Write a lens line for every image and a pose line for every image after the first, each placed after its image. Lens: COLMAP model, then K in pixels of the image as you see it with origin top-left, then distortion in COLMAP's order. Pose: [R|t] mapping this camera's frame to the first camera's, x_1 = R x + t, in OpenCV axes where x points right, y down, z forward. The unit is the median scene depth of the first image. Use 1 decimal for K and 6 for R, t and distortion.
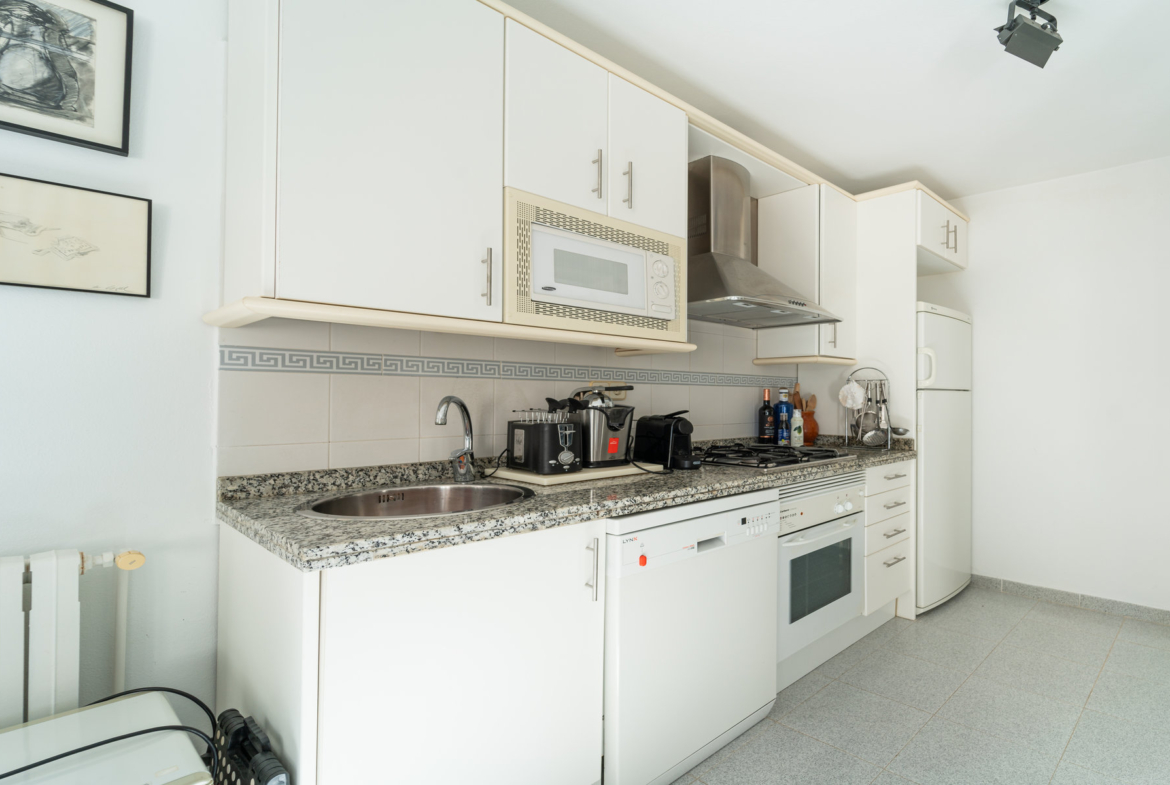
lens RADIAL K [[504.4, 0, 800.6], [0, 504.4, 392.5], [0, 0, 1]] dist [-0.000707, -0.000147]
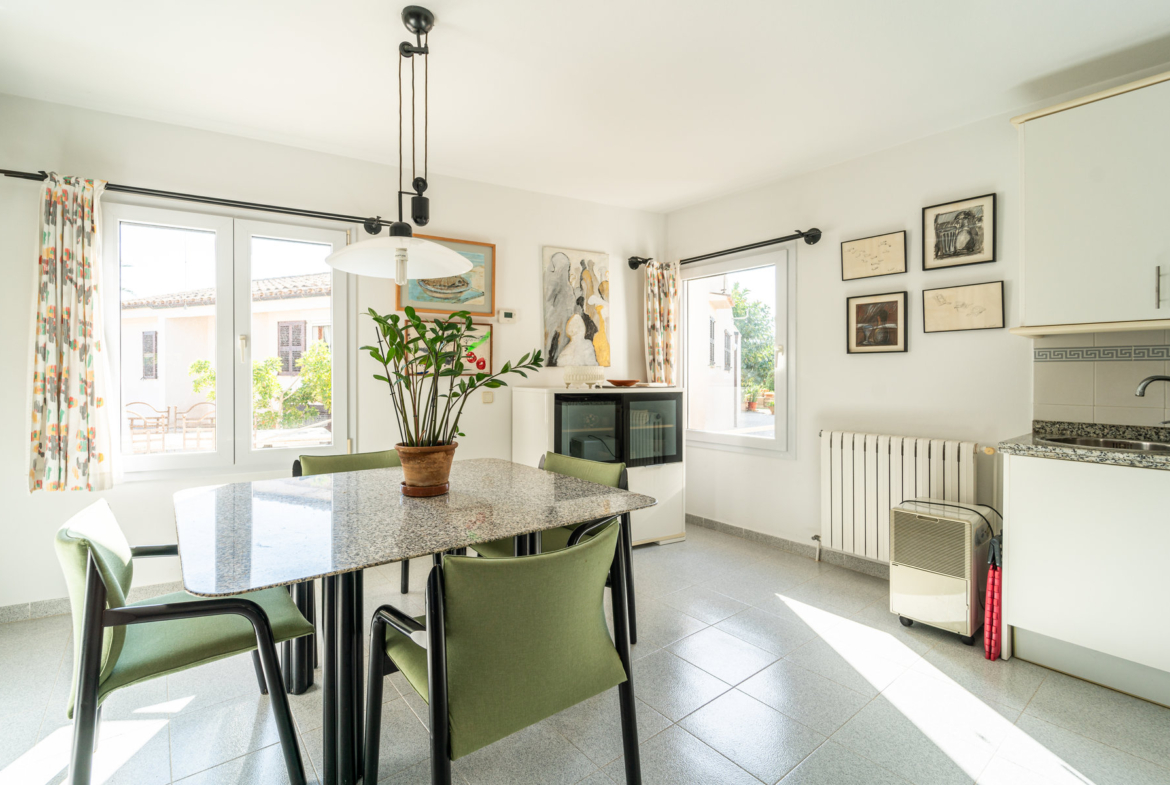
lens RADIAL K [[532.1, 0, 587.5], [0, 532.1, 374.7], [0, 0, 1]] dist [0.002412, 0.000406]
pose [[-0.192945, -0.003069, -0.981205, 0.941302], [0.009318, 0.999944, -0.004960, -0.003018], [0.981165, -0.010100, -0.192905, -0.198683]]
